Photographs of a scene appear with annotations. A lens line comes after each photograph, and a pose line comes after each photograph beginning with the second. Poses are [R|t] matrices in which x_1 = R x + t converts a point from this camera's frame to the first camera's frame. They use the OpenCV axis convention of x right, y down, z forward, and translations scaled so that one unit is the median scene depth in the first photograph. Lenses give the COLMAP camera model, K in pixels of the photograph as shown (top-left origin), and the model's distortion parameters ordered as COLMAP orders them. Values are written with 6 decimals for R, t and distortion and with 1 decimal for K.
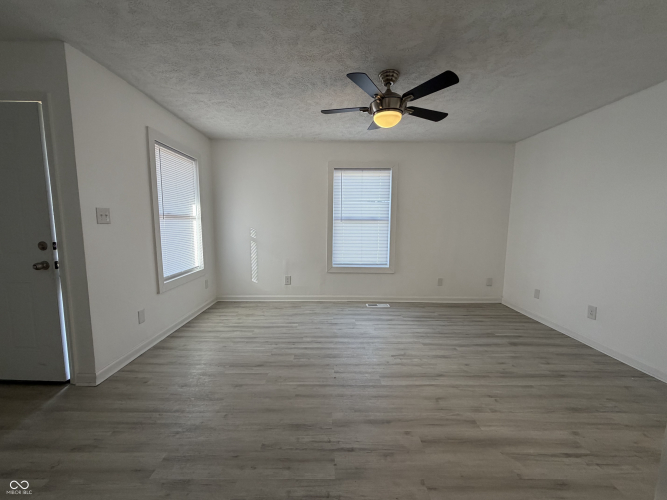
lens RADIAL K [[264.1, 0, 326.8], [0, 264.1, 250.4], [0, 0, 1]] dist [-0.004497, -0.001136]
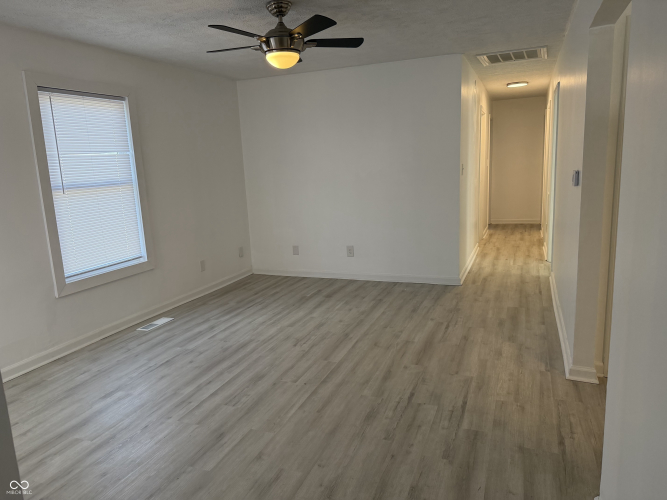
lens RADIAL K [[471.4, 0, 331.3], [0, 471.4, 248.7], [0, 0, 1]] dist [0.014396, -0.013439]
pose [[0.368686, -0.190737, 0.909775, -0.853488], [0.154135, 0.977717, 0.142518, -0.076837], [-0.916686, 0.087683, 0.389870, 0.252598]]
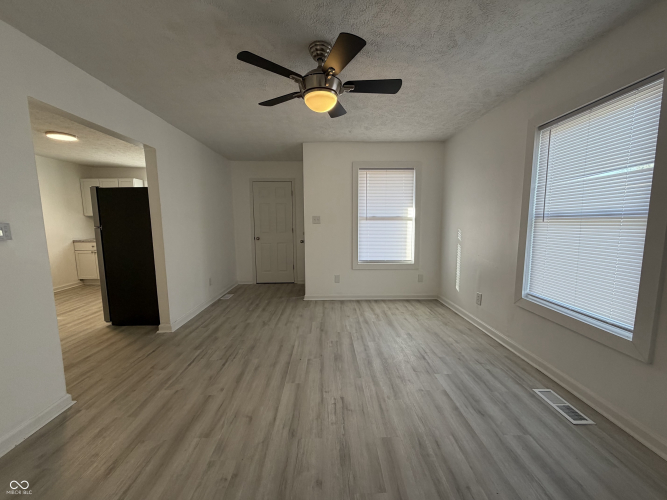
lens RADIAL K [[264.1, 0, 332.8], [0, 264.1, 249.6], [0, 0, 1]] dist [-0.004497, -0.001136]
pose [[0.029610, 0.100938, -0.994452, 0.830534], [-0.104767, 0.989722, 0.097339, -0.081882], [0.994056, 0.101304, 0.039880, 0.775246]]
